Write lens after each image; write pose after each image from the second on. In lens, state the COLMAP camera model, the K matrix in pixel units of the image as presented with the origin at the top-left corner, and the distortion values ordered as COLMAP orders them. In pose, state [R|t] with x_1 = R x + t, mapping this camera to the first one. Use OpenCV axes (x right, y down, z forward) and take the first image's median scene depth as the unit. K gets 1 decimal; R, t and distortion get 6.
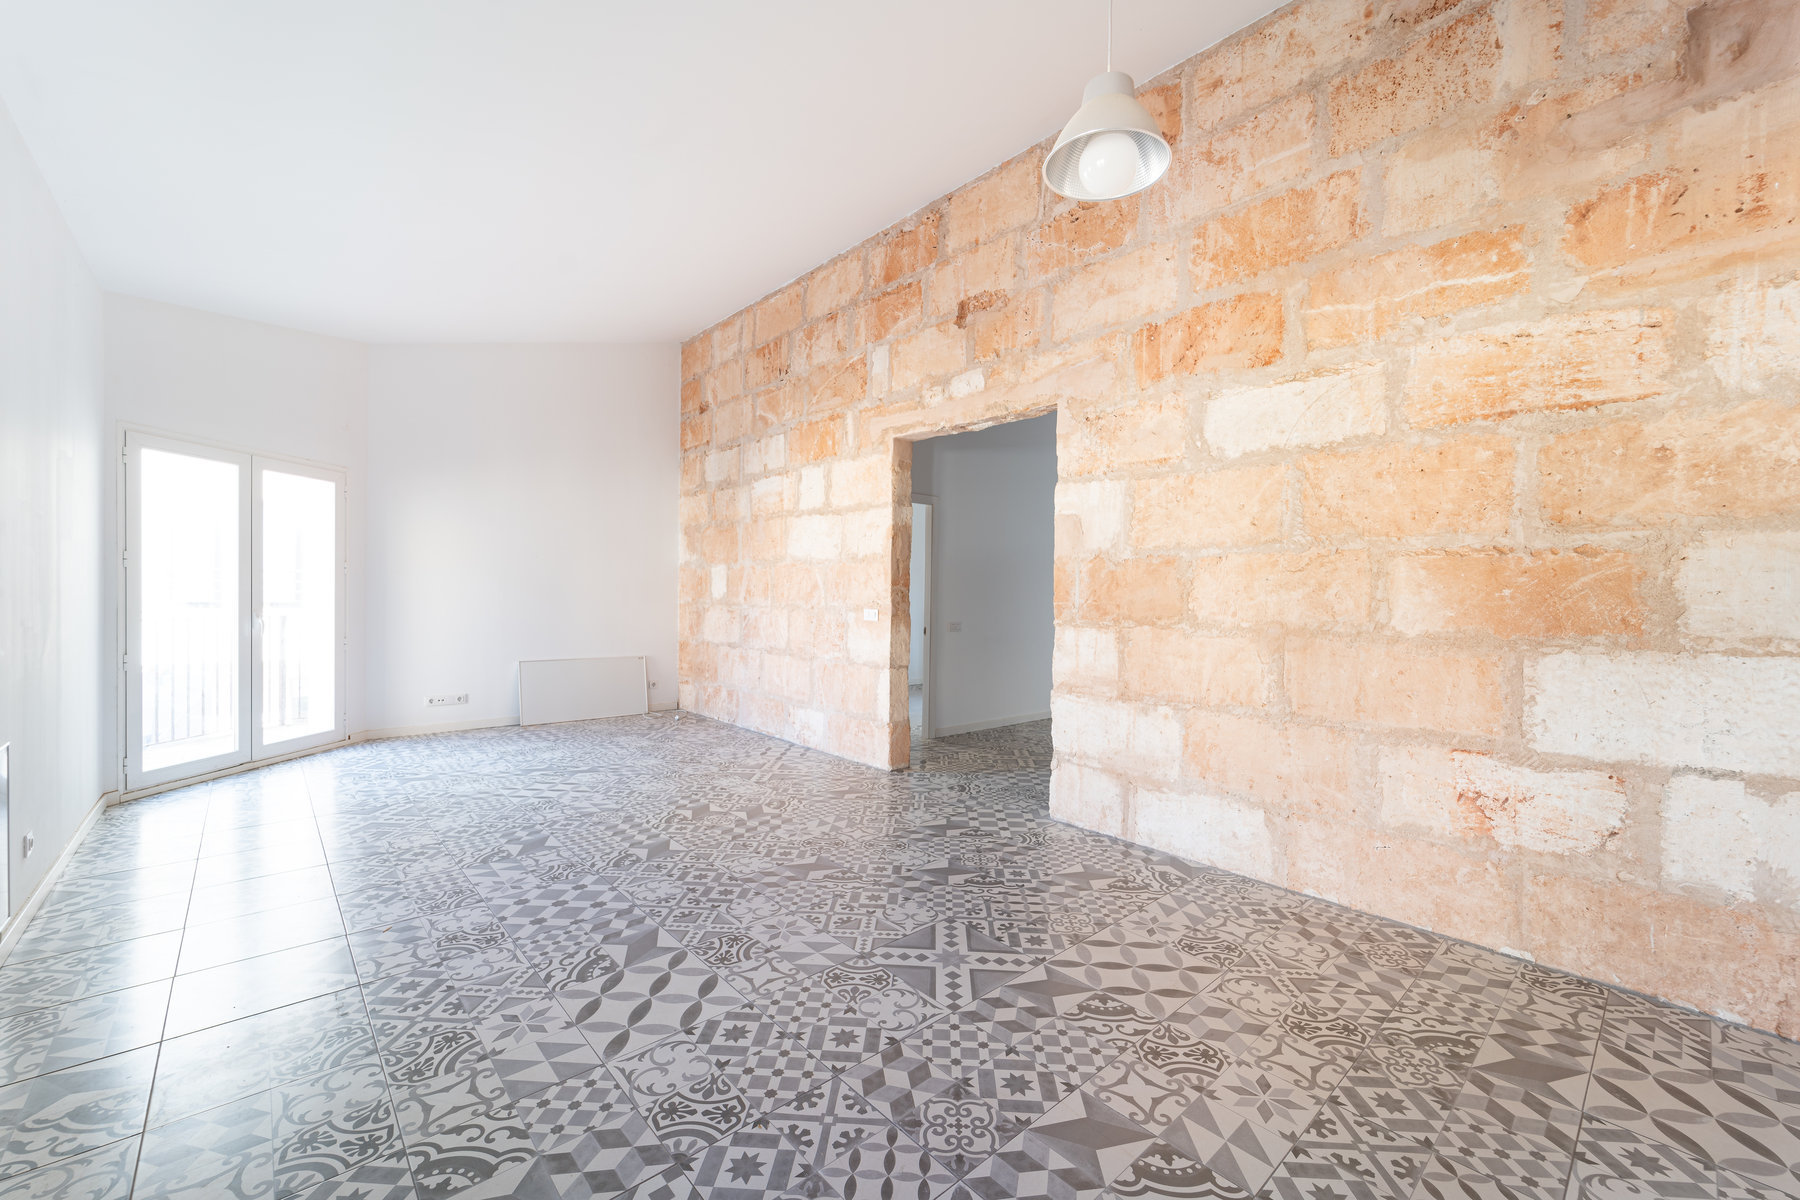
lens RADIAL K [[749.7, 0, 892.4], [0, 749.7, 596.7], [0, 0, 1]] dist [-0.000794, -0.001716]
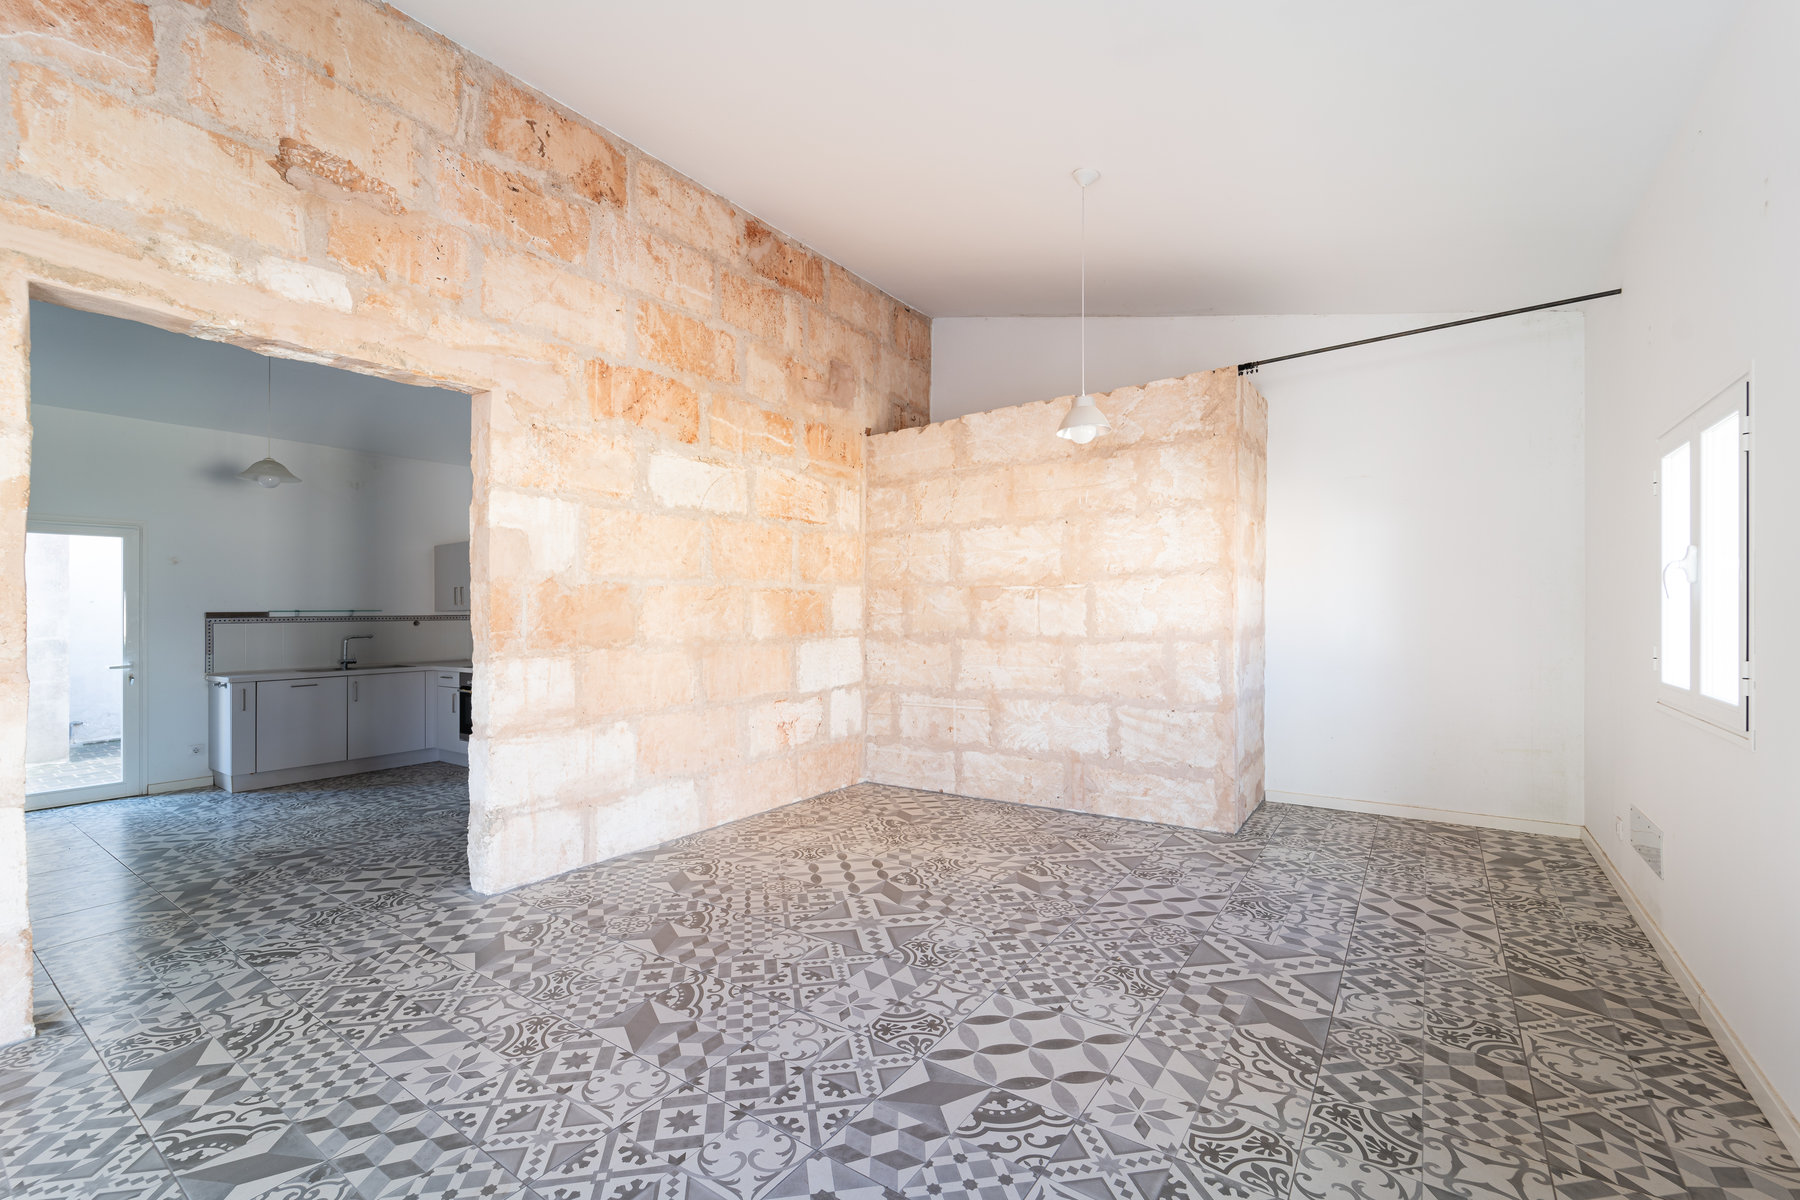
lens RADIAL K [[776.5, 0, 815.2], [0, 776.5, 617.9], [0, 0, 1]] dist [0.003380, -0.002167]
pose [[-0.193681, -0.013286, 0.980975, -0.952582], [0.017659, 0.999699, 0.017027, -0.021200], [-0.980906, 0.020621, -0.193389, 1.122979]]
